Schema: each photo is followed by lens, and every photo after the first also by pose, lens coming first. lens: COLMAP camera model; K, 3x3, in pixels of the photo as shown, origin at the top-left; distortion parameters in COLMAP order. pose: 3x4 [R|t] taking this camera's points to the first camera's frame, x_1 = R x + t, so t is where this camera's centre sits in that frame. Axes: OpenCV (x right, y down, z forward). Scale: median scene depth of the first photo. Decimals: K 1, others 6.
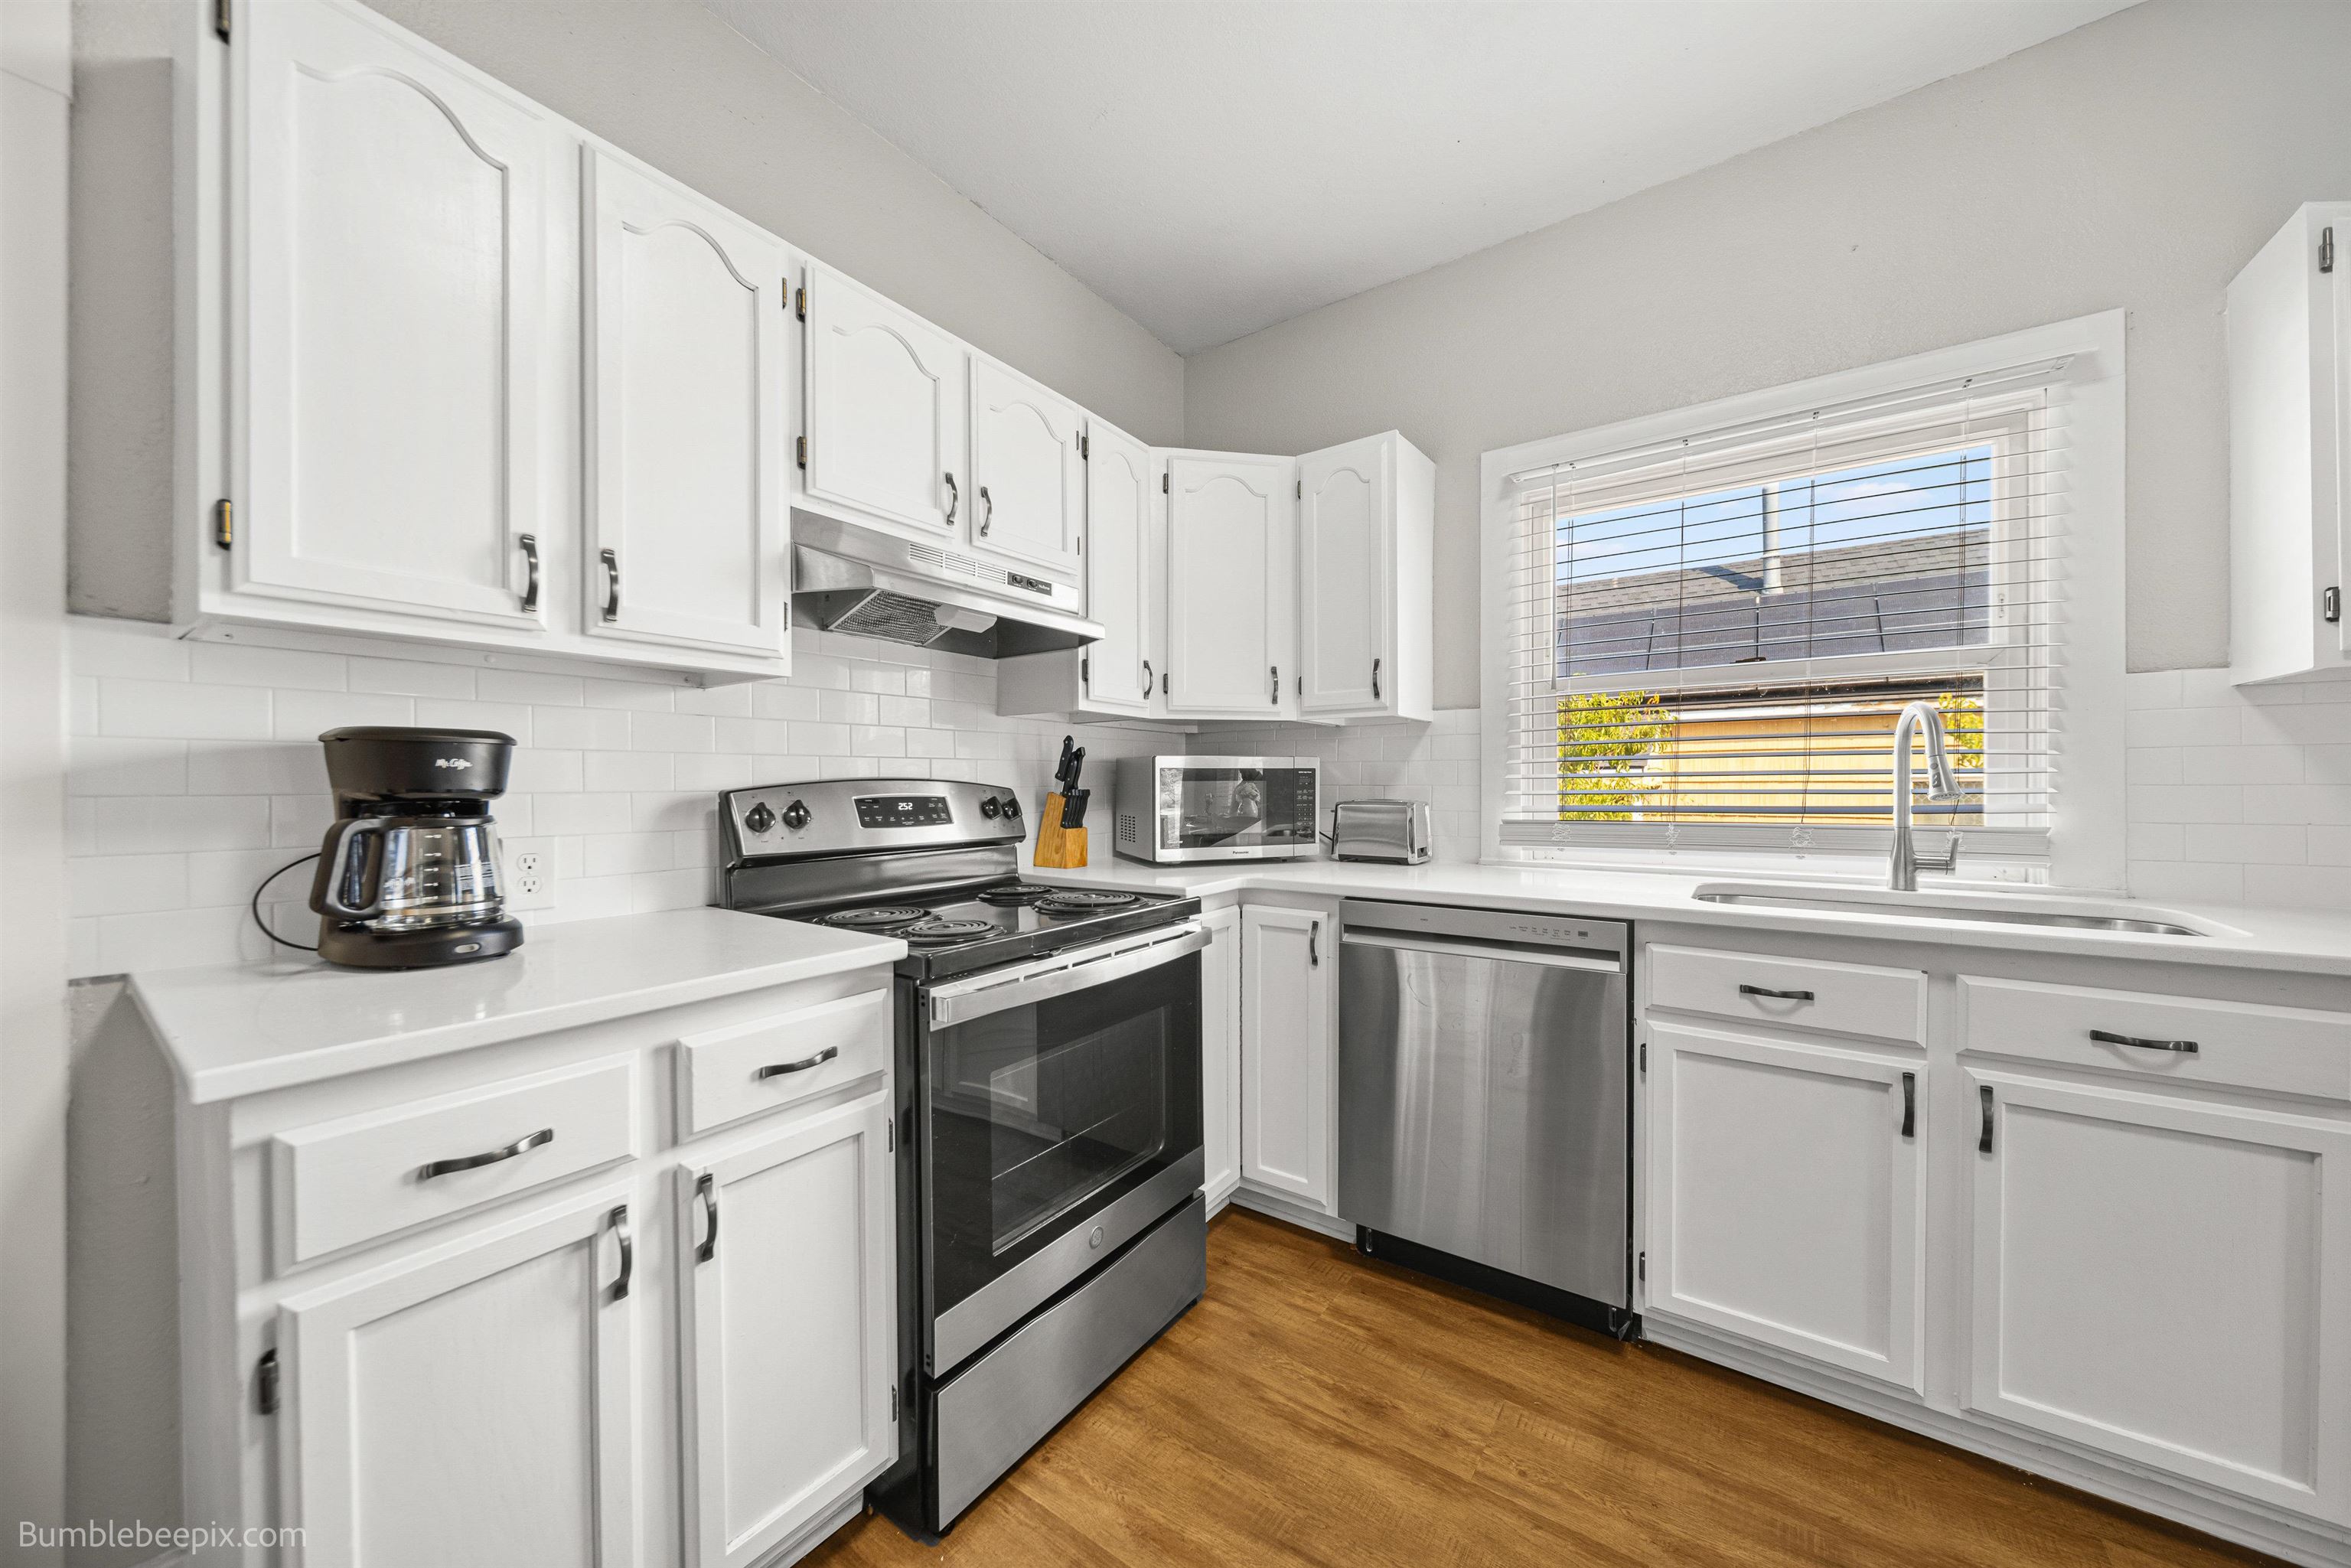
lens RADIAL K [[858.3, 0, 1149.5], [0, 858.3, 786.7], [0, 0, 1]] dist [0.000013, -0.001446]
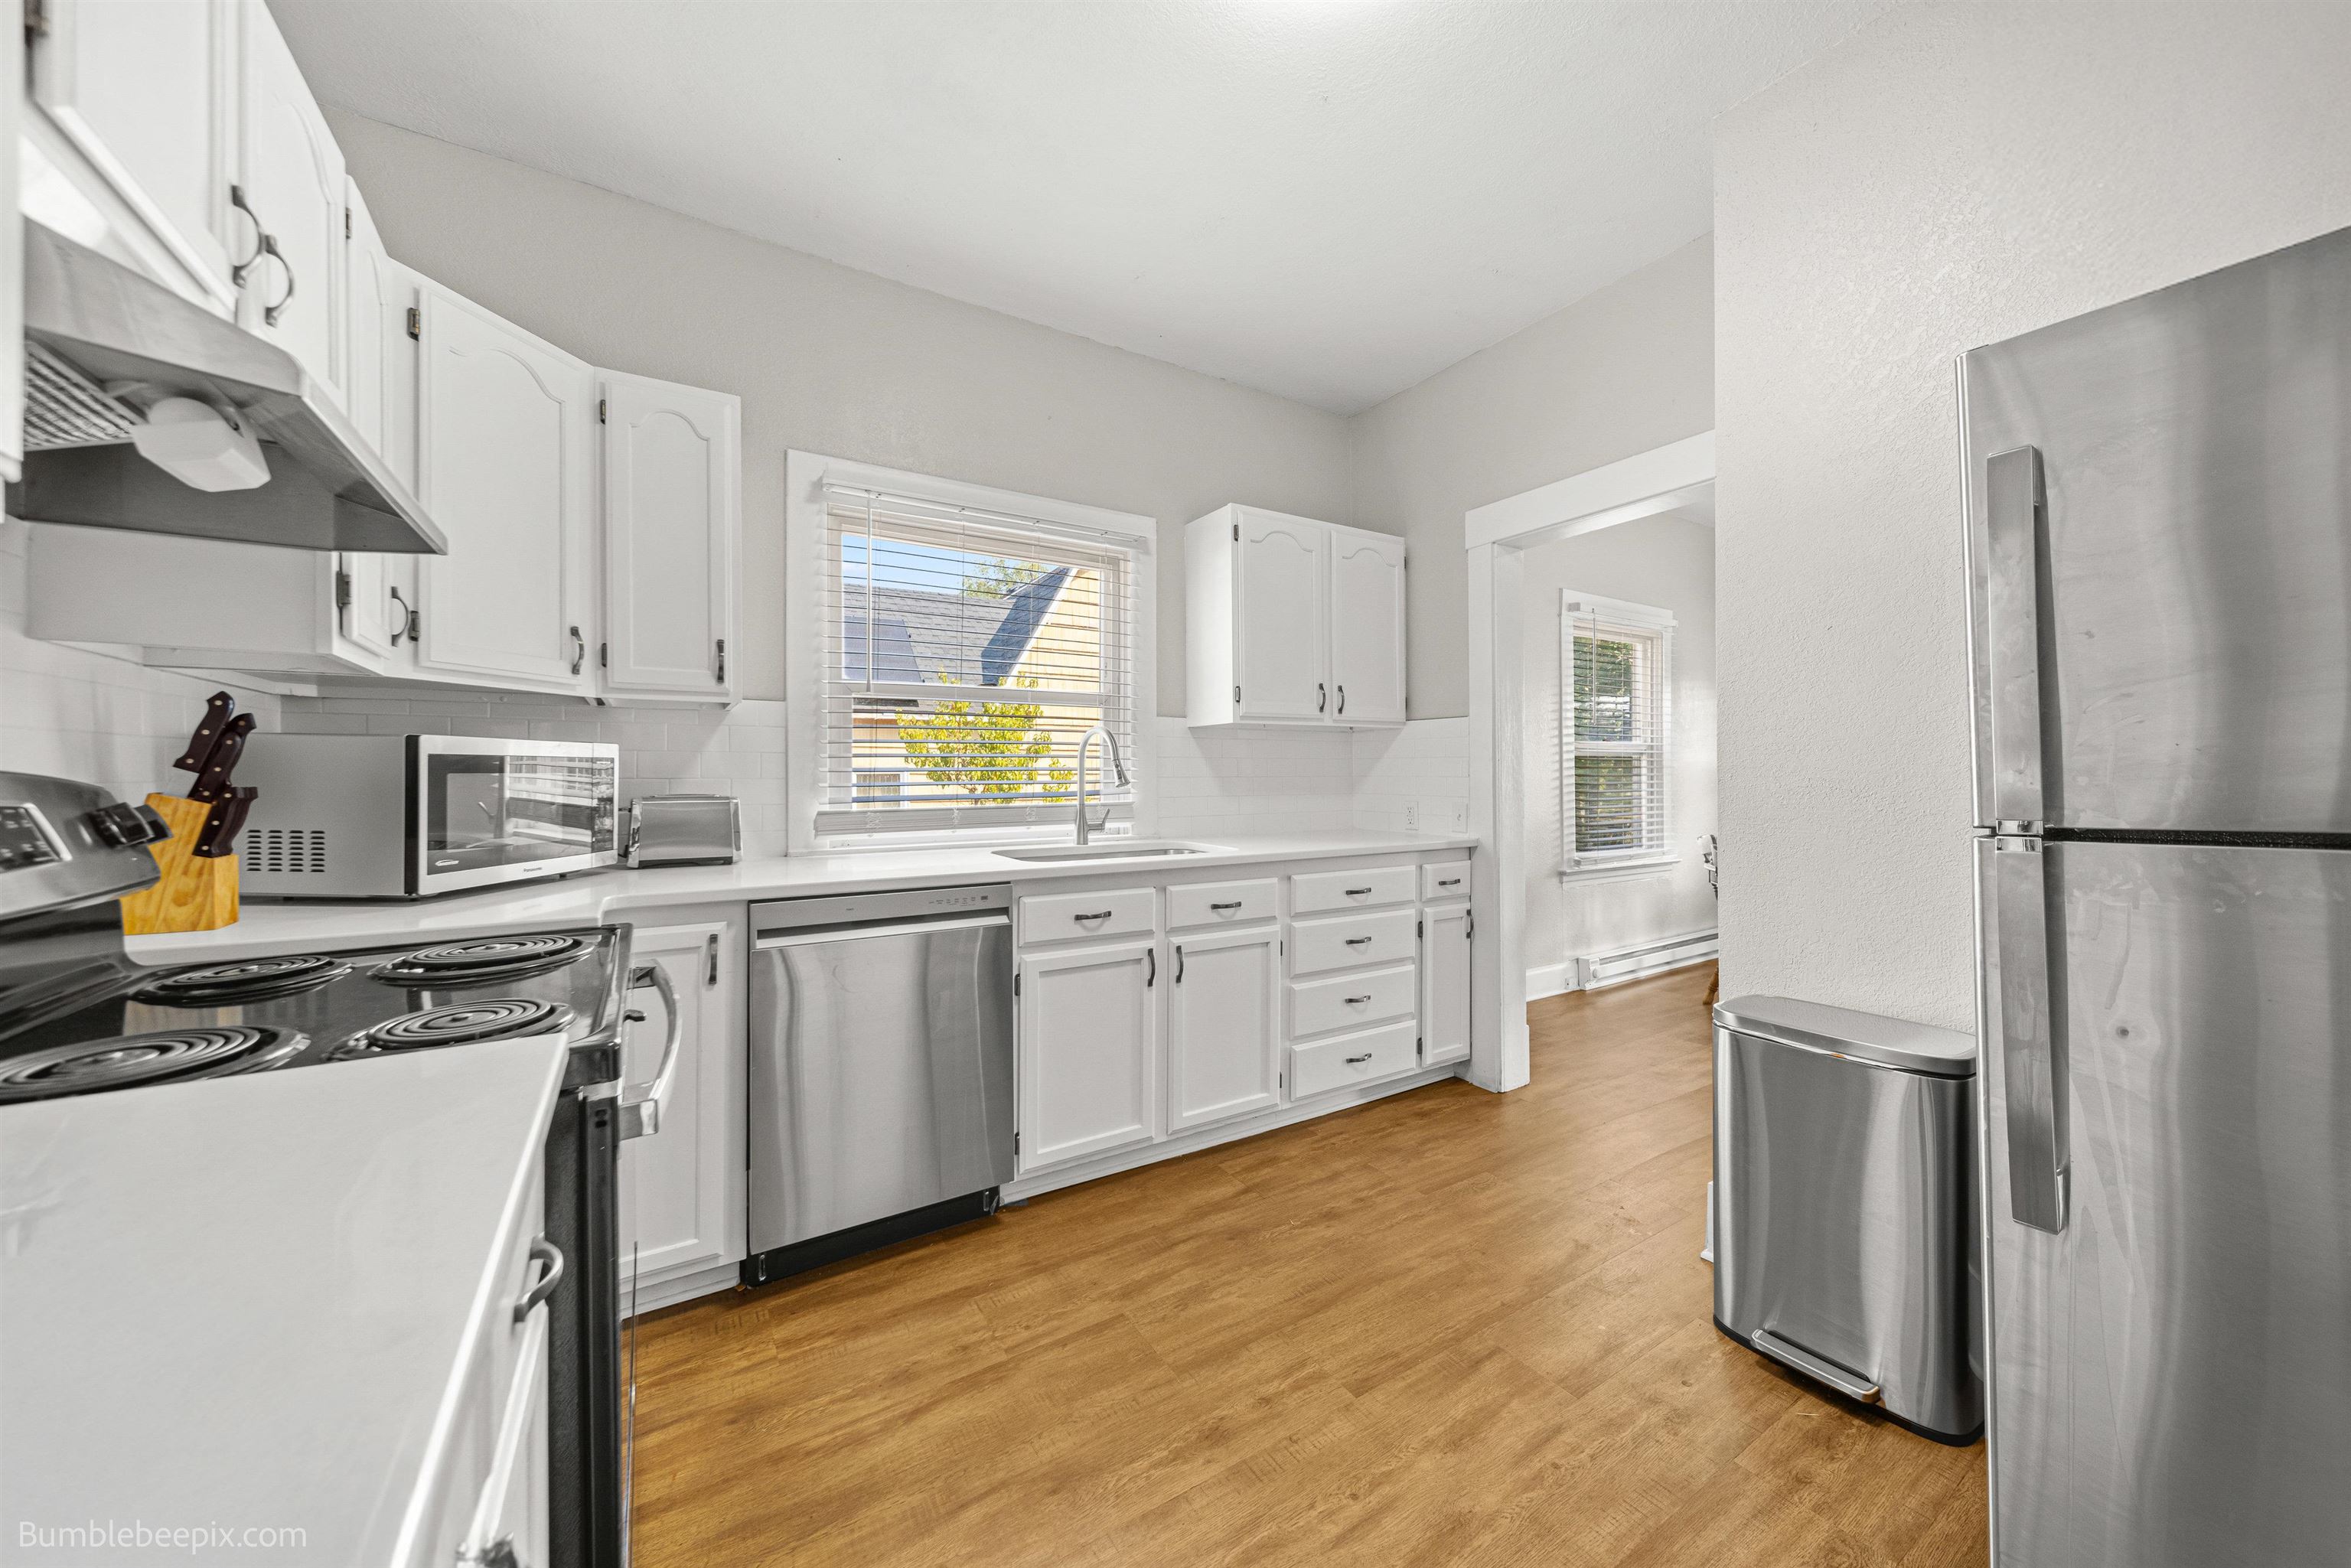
lens RADIAL K [[895.8, 0, 1178.9], [0, 895.8, 772.9], [0, 0, 1]] dist [0.000330, 0.000031]
pose [[0.321627, 0.003394, 0.946860, -0.548923], [0.002632, 0.999987, -0.004478, -0.002391], [-0.946863, 0.003932, 0.321614, 0.272643]]
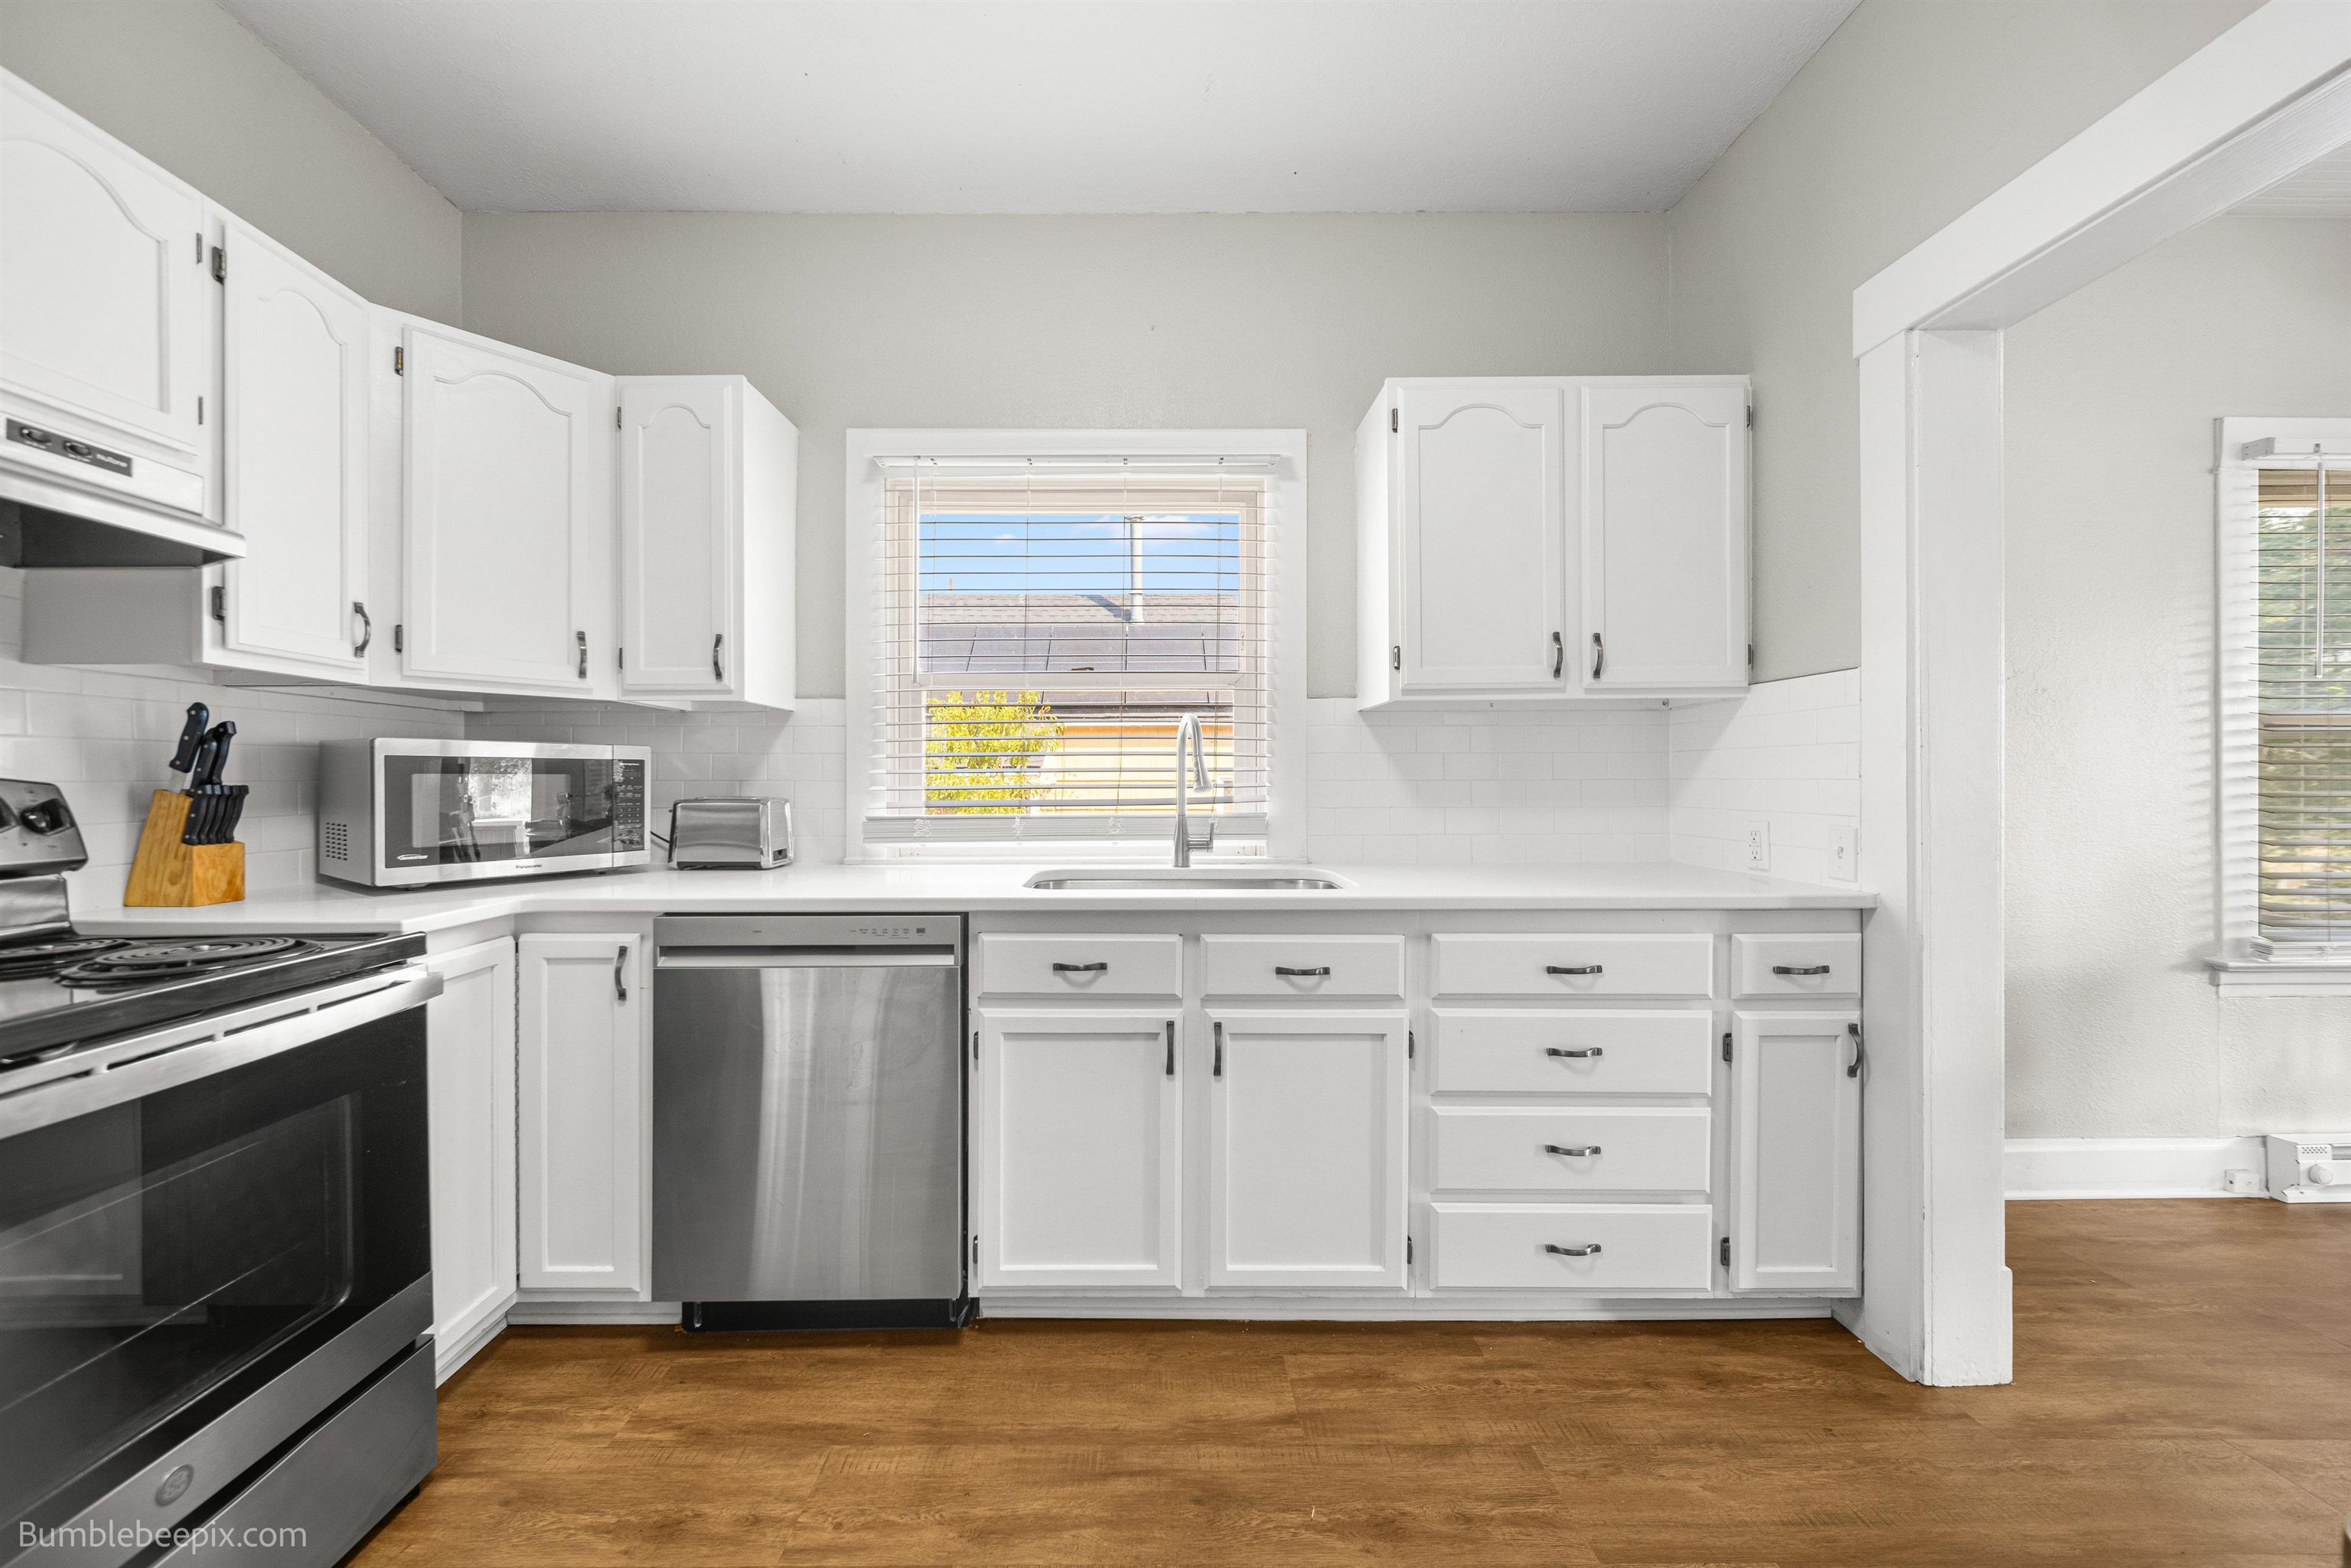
lens RADIAL K [[854.2, 0, 1183.0], [0, 854.2, 786.9], [0, 0, 1]] dist [-0.001145, -0.000508]
pose [[0.791681, -0.000598, 0.610934, 0.126371], [0.000776, 1.000000, -0.000026, 0.006455], [-0.610934, 0.000495, 0.791682, 0.036917]]
